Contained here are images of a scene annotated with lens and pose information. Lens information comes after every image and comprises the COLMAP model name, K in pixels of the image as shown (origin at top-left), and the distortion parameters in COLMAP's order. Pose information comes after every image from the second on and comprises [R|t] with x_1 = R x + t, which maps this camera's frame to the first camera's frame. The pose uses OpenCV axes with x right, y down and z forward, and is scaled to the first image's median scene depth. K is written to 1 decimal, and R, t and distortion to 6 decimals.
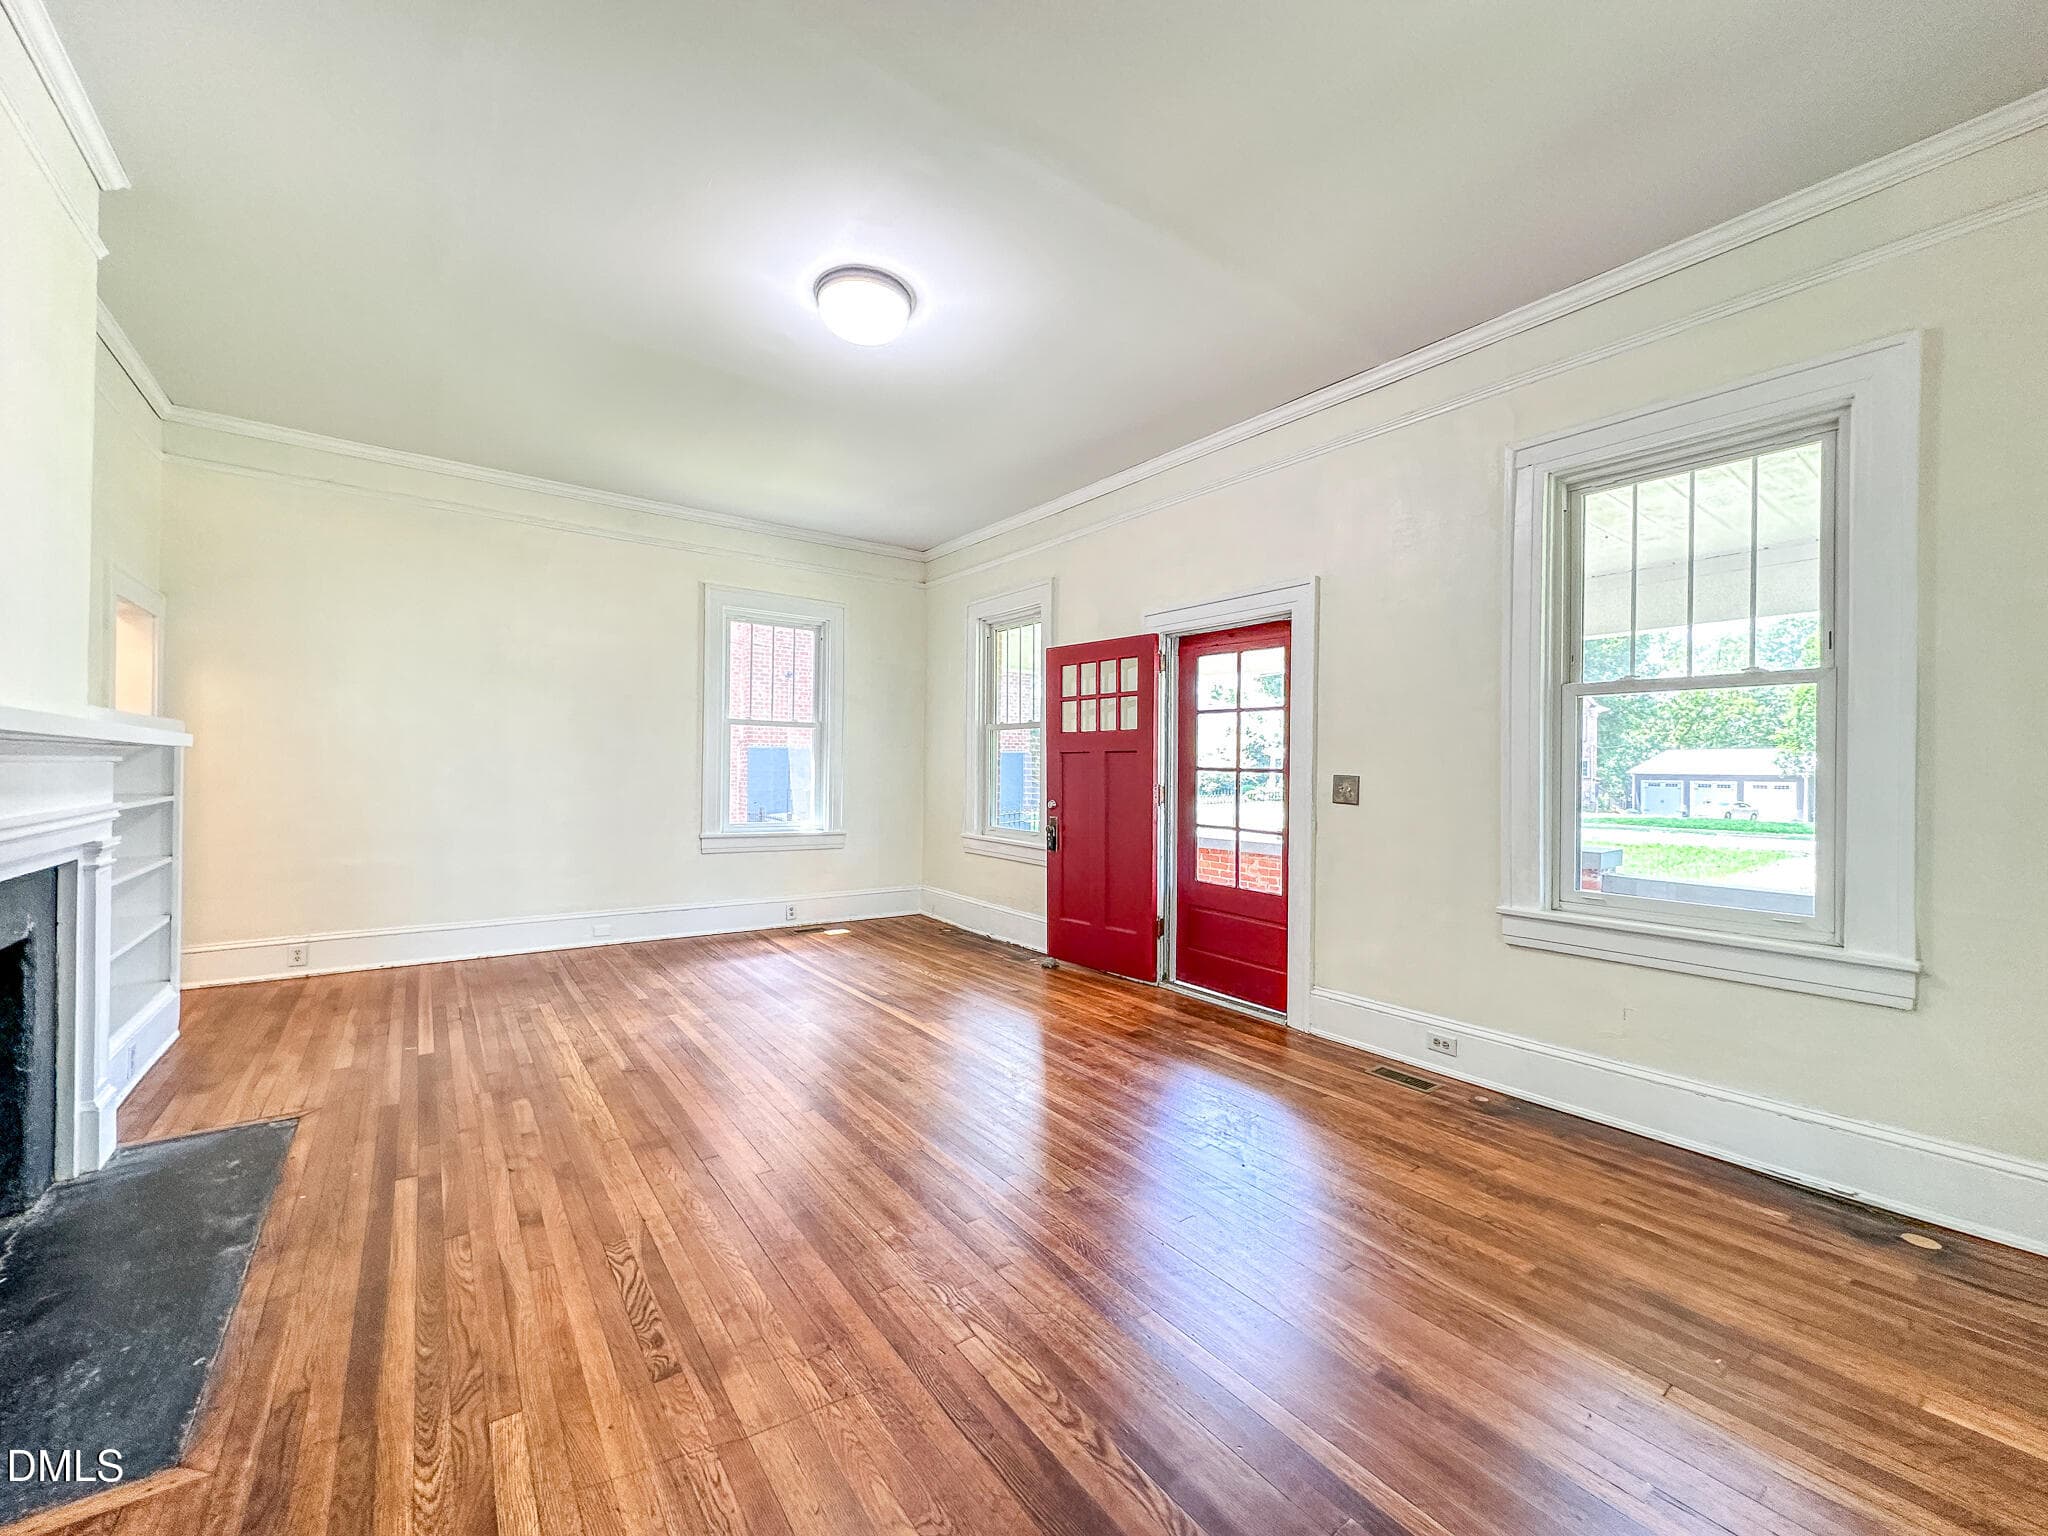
lens RADIAL K [[899.4, 0, 1024.0], [0, 899.4, 768.0], [0, 0, 1]] dist [-0.001118, -0.000077]
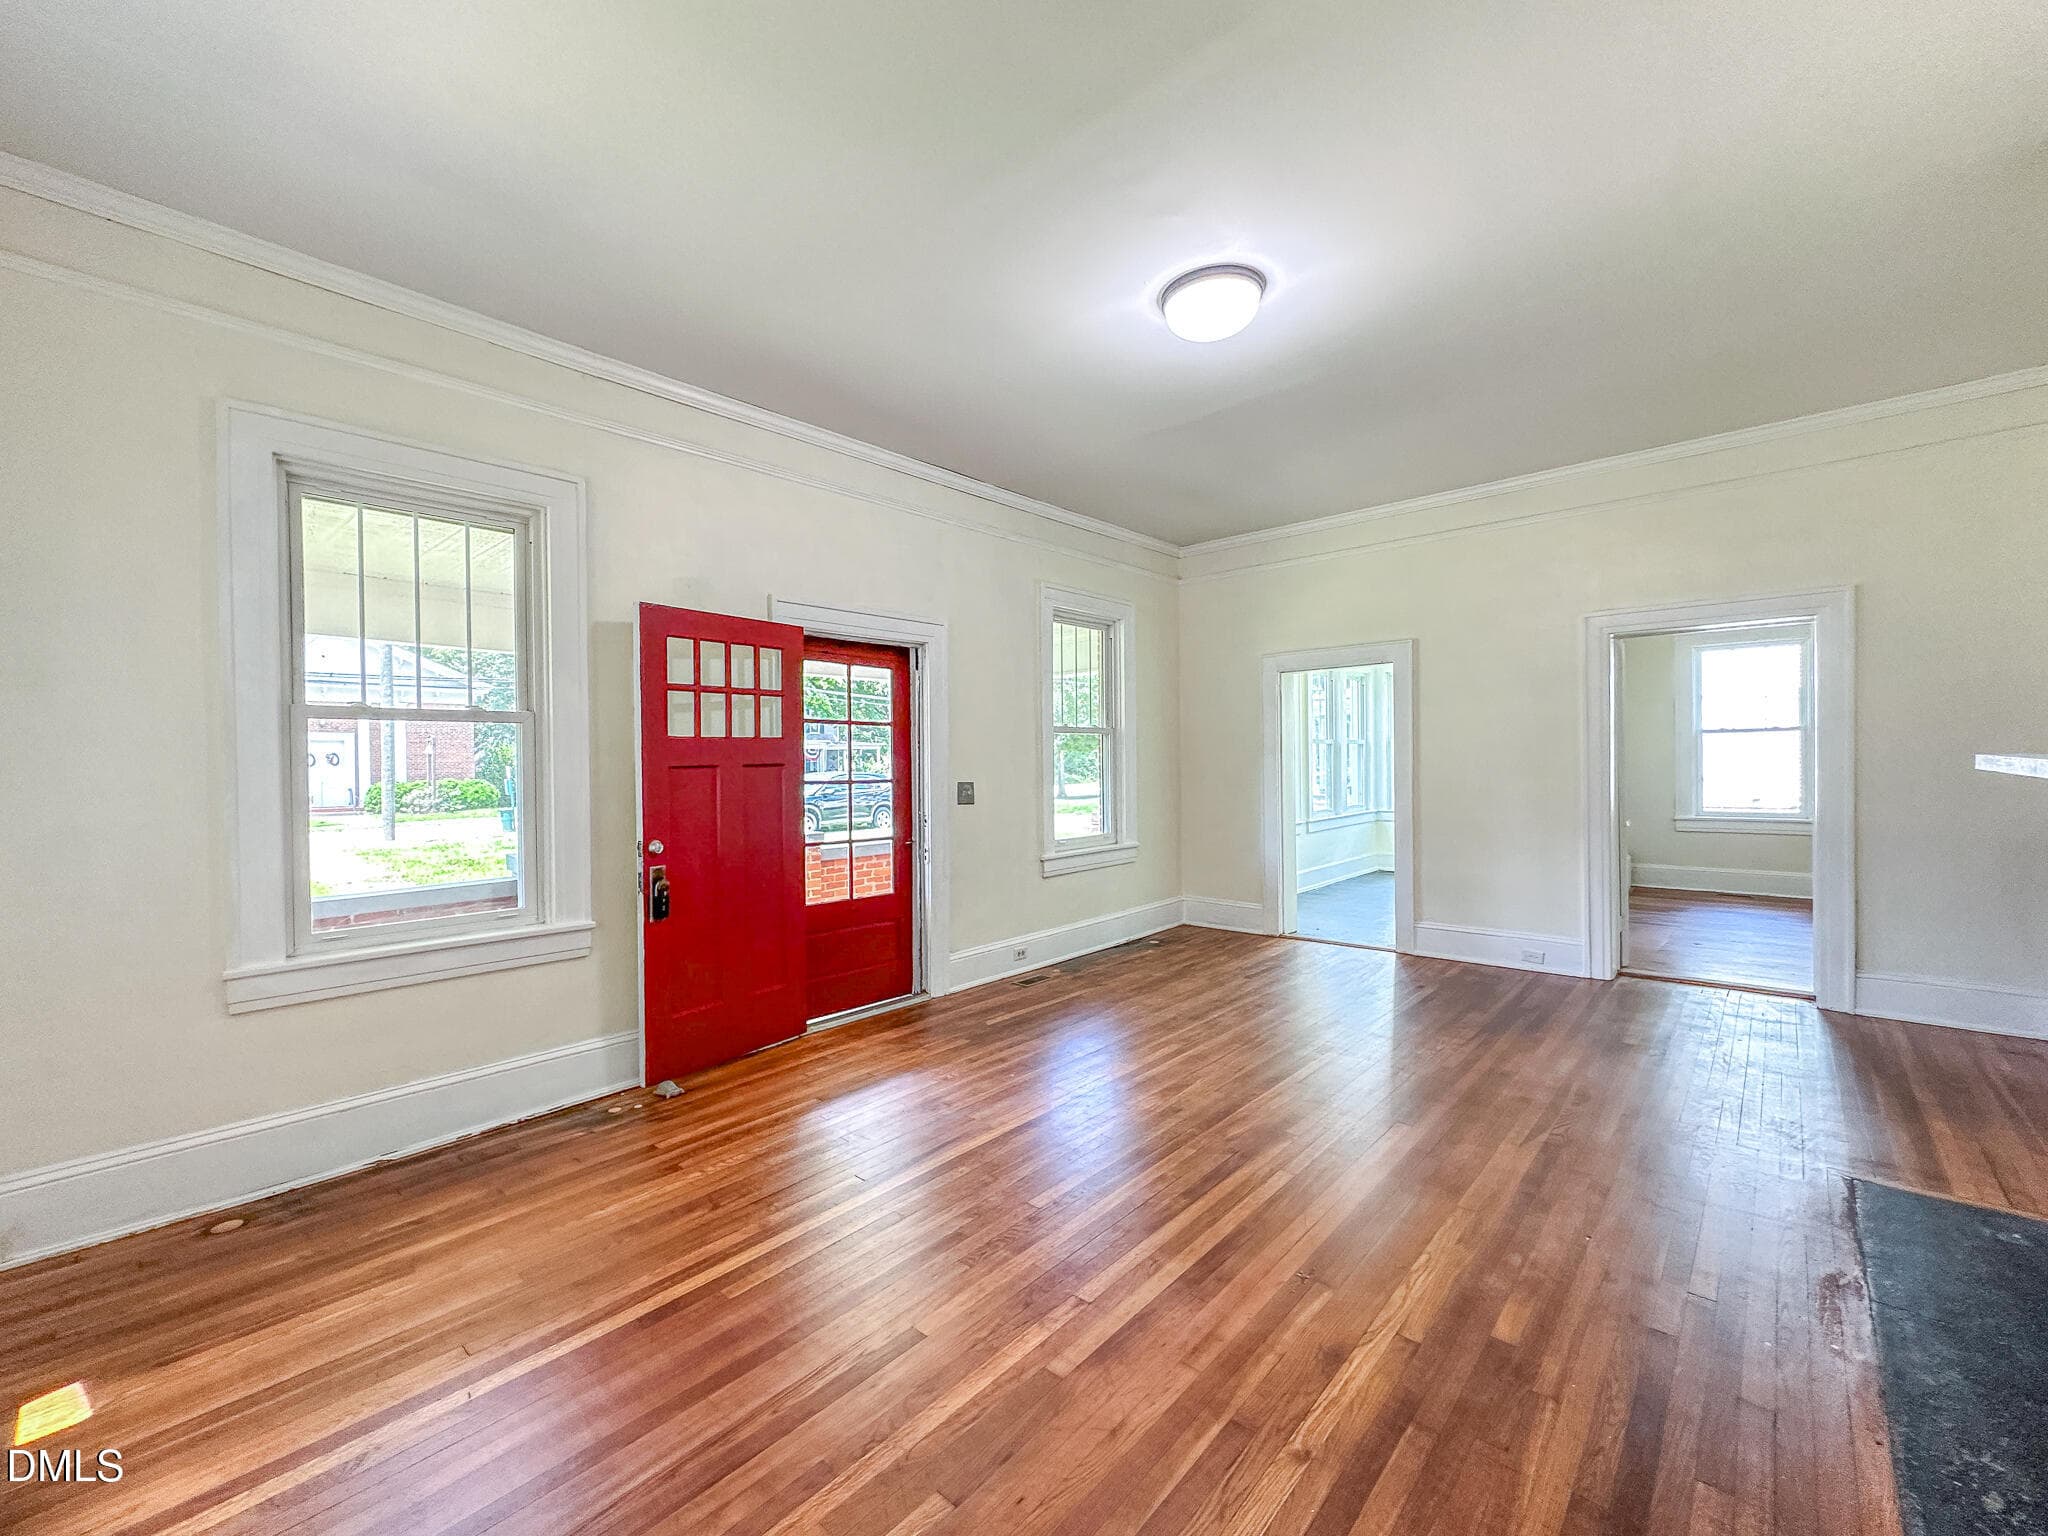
lens RADIAL K [[880.0, 0, 1024.0], [0, 880.0, 768.0], [0, 0, 1]] dist [-0.022914, 0.000091]
pose [[-0.268303, -0.004589, 0.963324, -0.751592], [0.021477, 0.999712, 0.010744, -0.020089], [-0.963095, 0.023572, -0.268127, 1.066226]]
